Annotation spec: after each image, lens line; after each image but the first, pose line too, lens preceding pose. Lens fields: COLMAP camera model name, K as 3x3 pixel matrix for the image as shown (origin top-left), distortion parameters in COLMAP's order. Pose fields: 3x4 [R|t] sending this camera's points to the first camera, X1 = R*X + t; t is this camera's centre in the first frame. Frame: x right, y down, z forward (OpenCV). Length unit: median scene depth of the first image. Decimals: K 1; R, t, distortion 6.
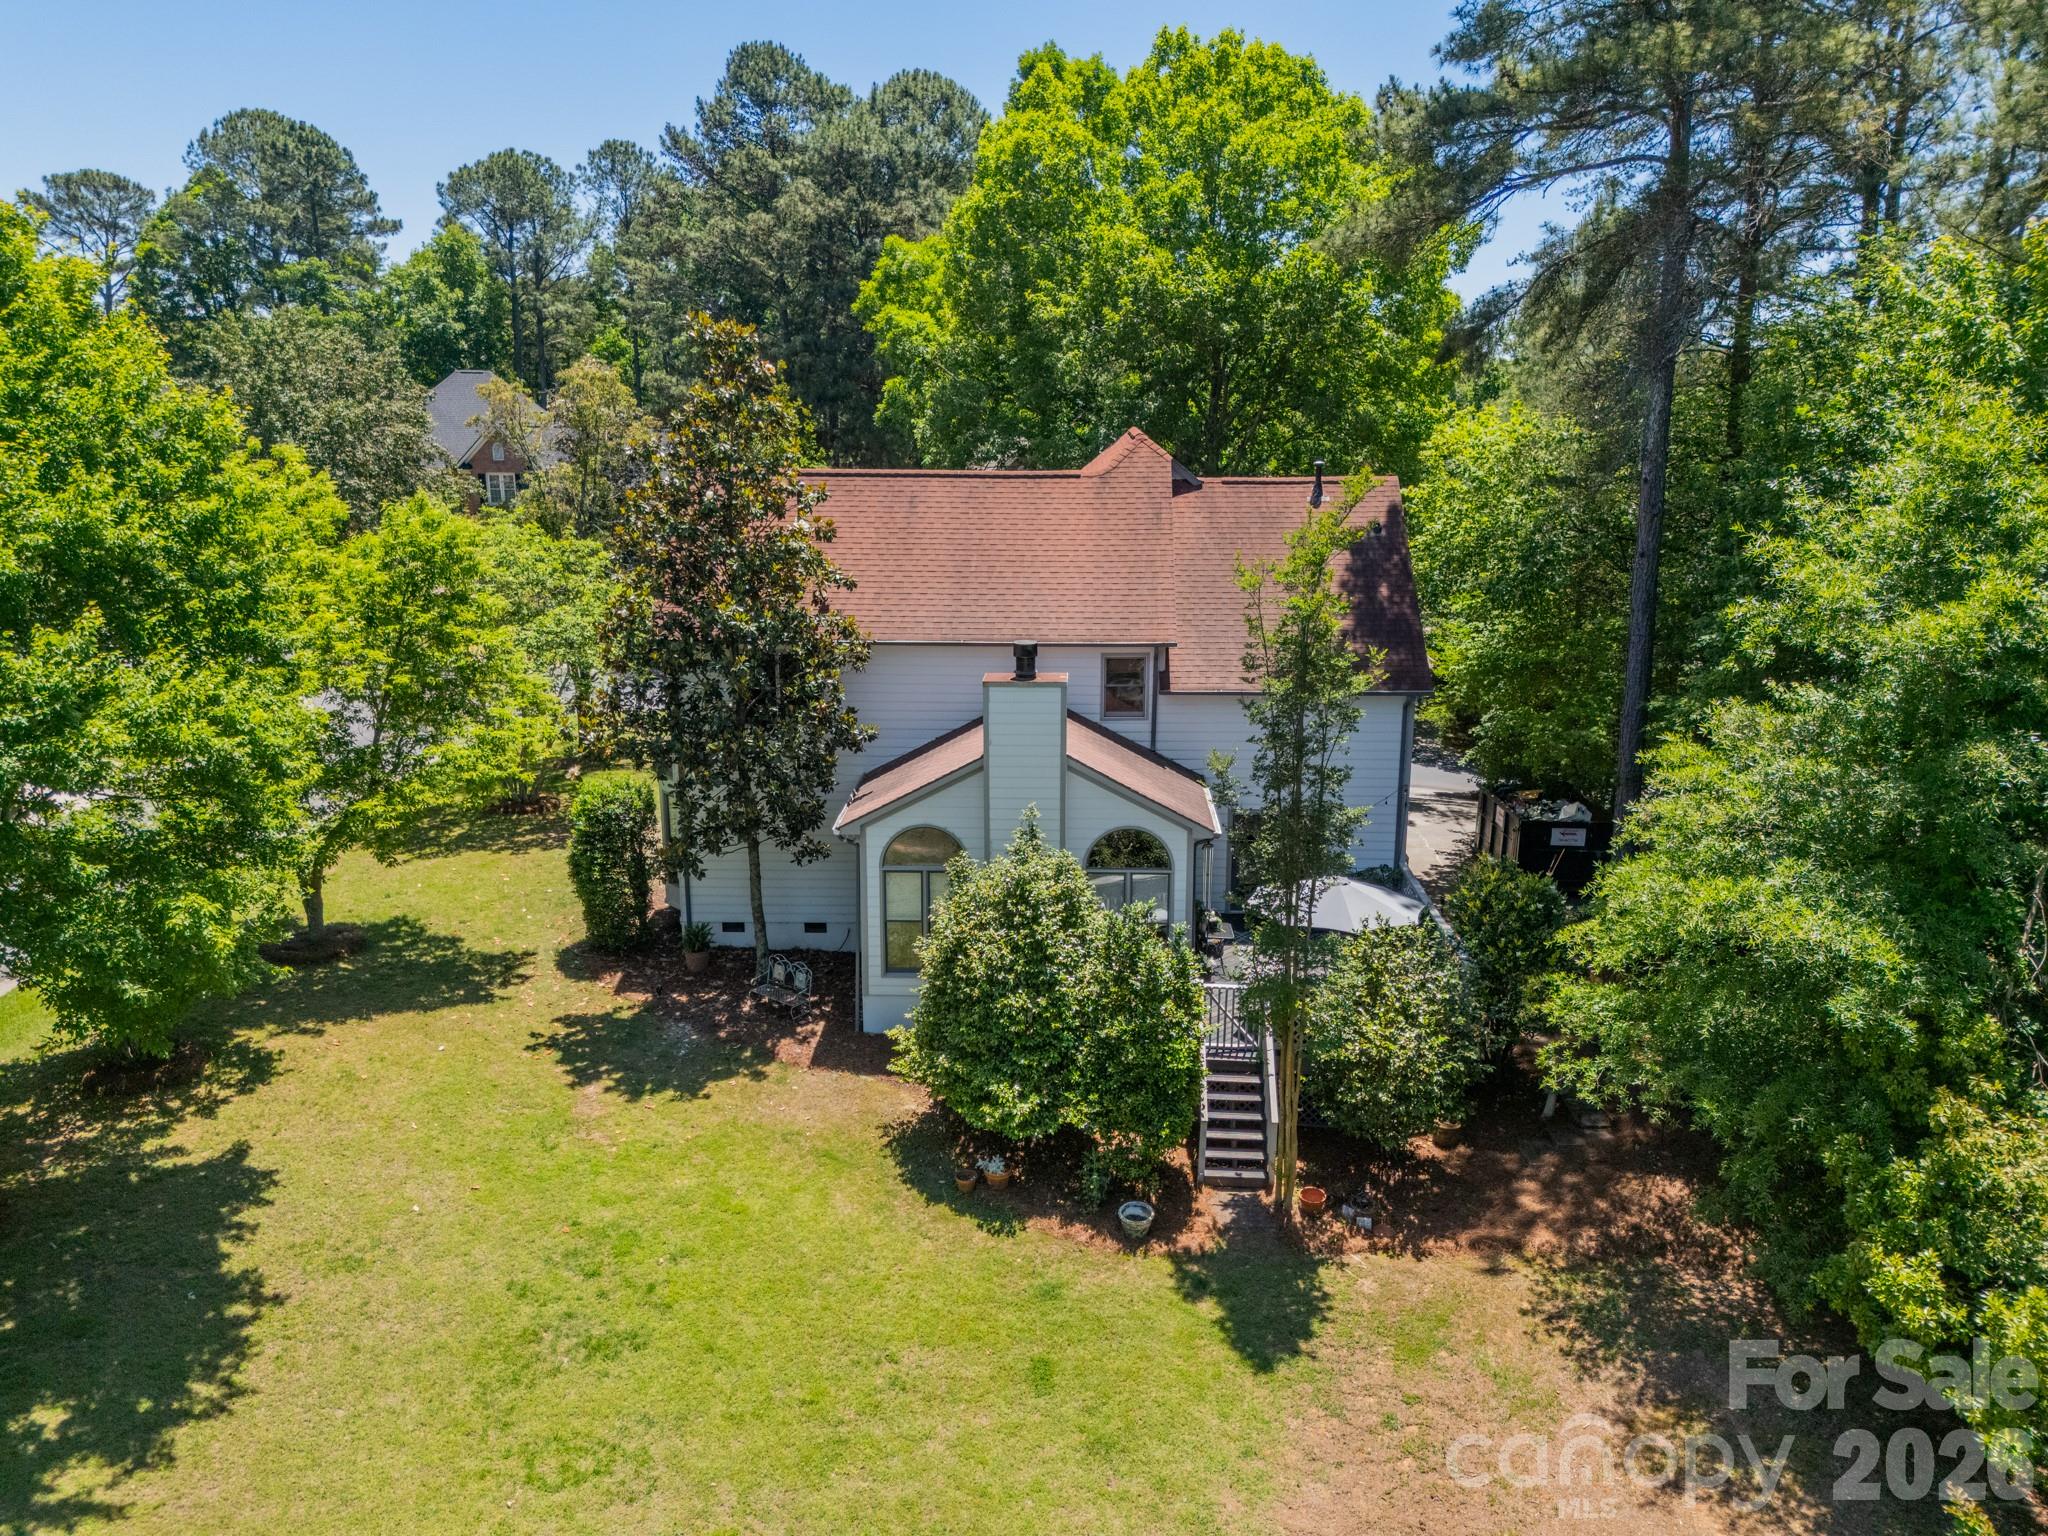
lens RADIAL K [[1513.2, 0, 1058.0], [0, 1513.2, 764.3], [0, 0, 1]] dist [0.094621, -0.095541]
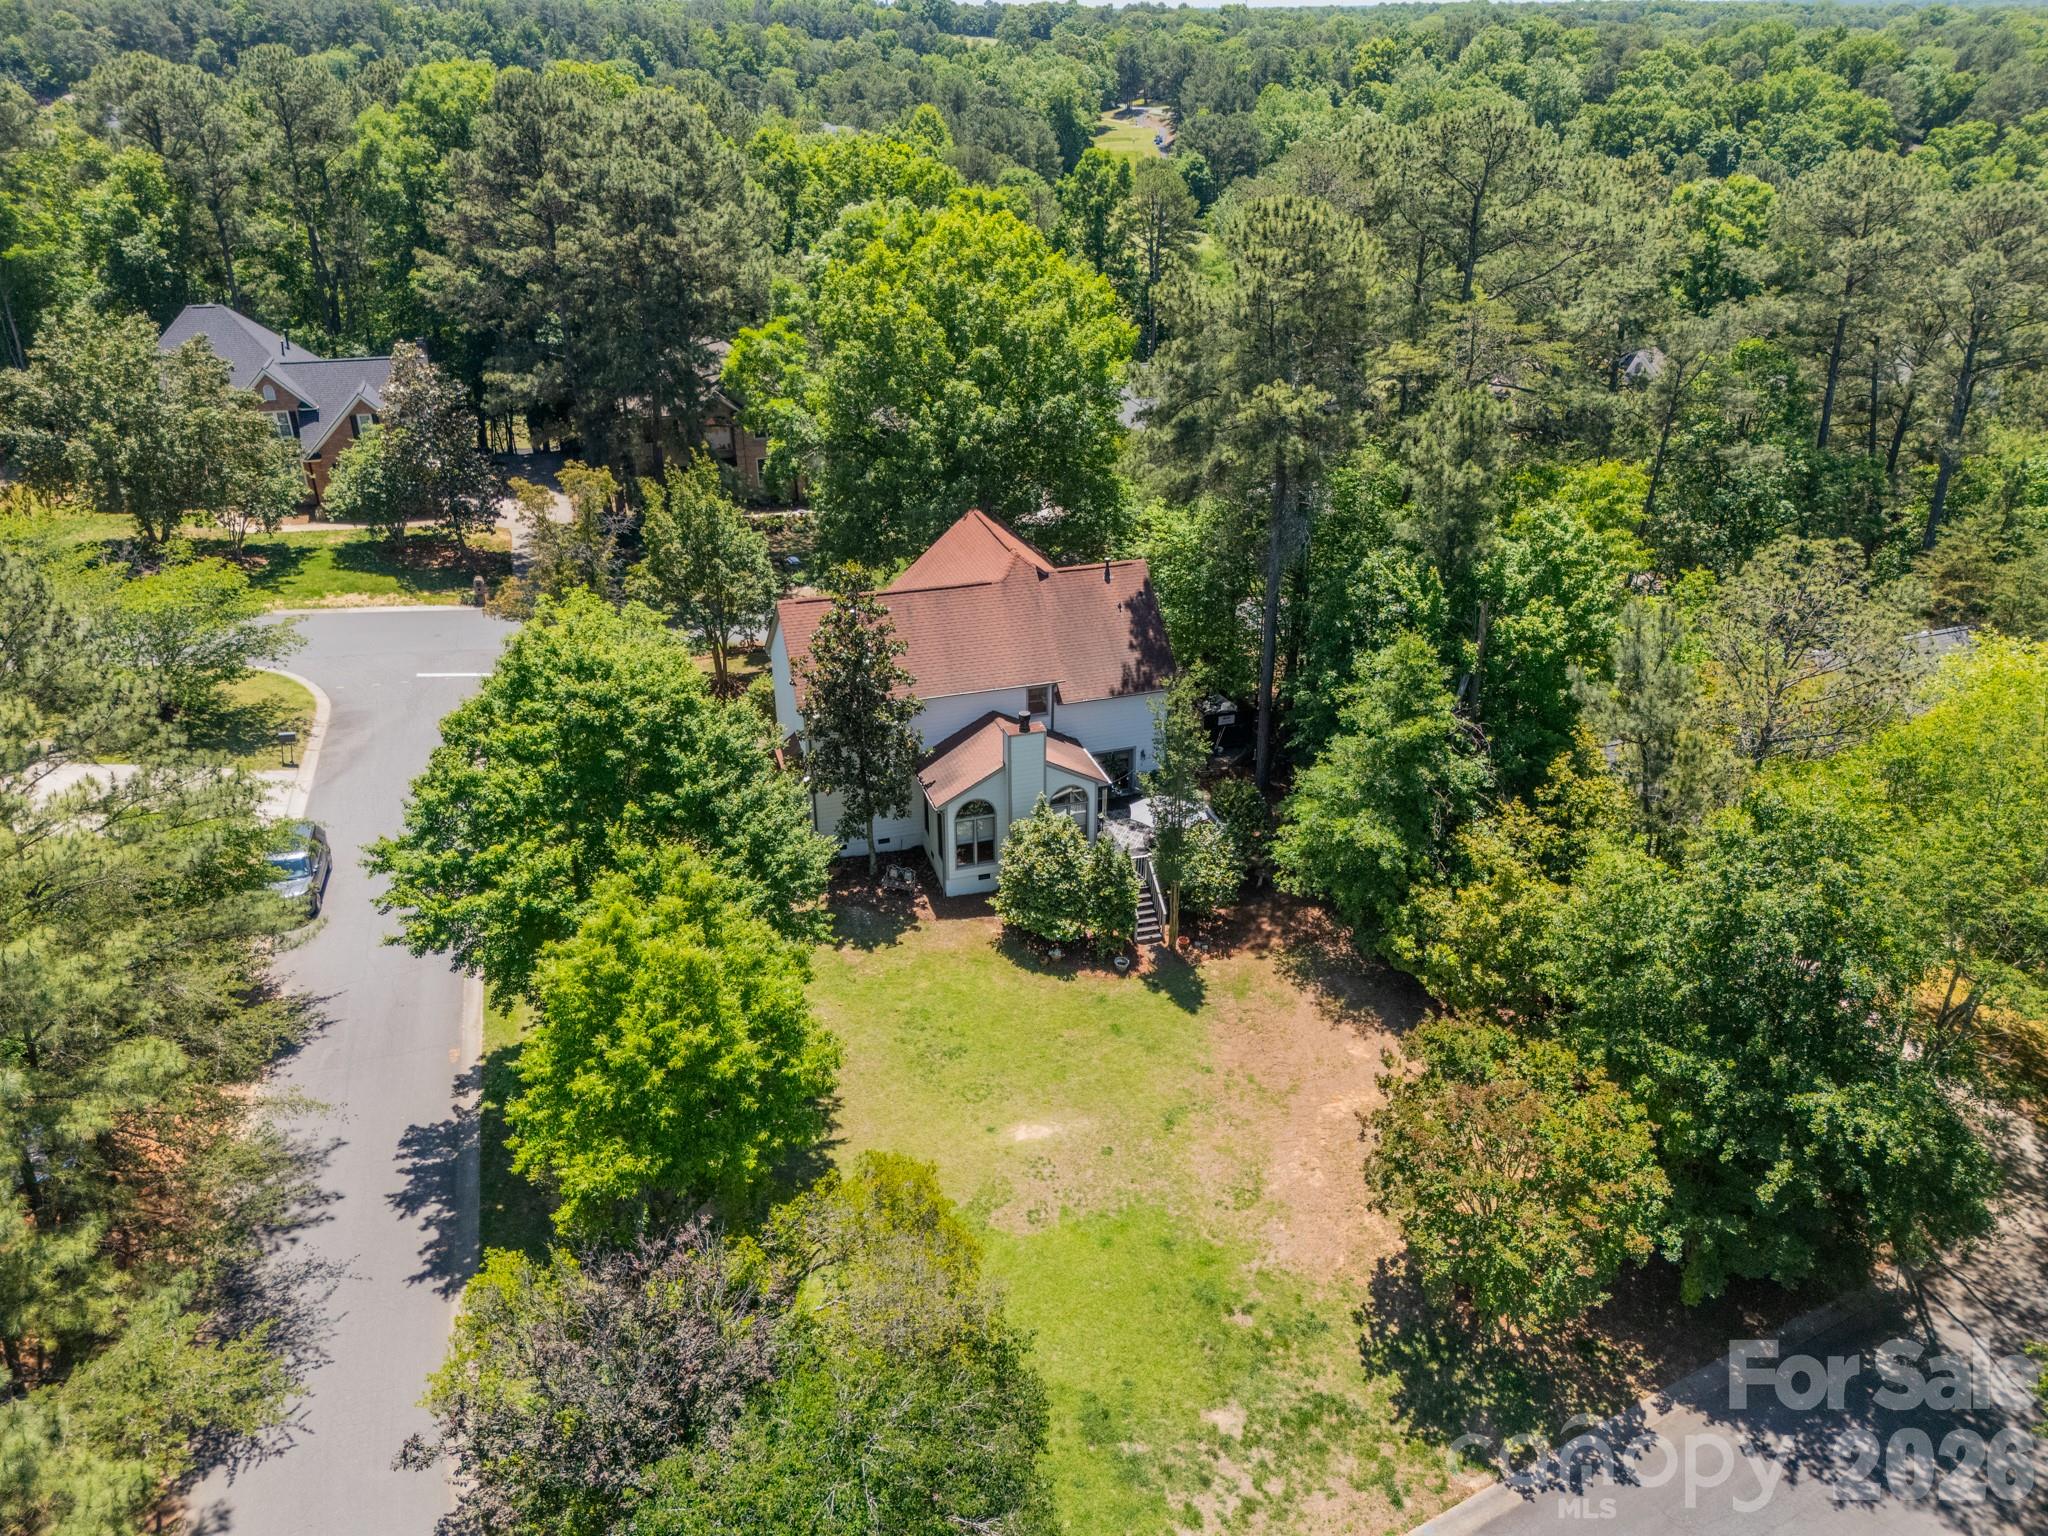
lens RADIAL K [[1513.2, 0, 1058.0], [0, 1513.2, 764.3], [0, 0, 1]] dist [0.094621, -0.095541]
pose [[0.941300, -0.147646, 0.303570, -0.731737], [0.075554, 0.968610, 0.236825, -0.591154], [-0.329008, -0.199987, 0.922908, -1.134169]]
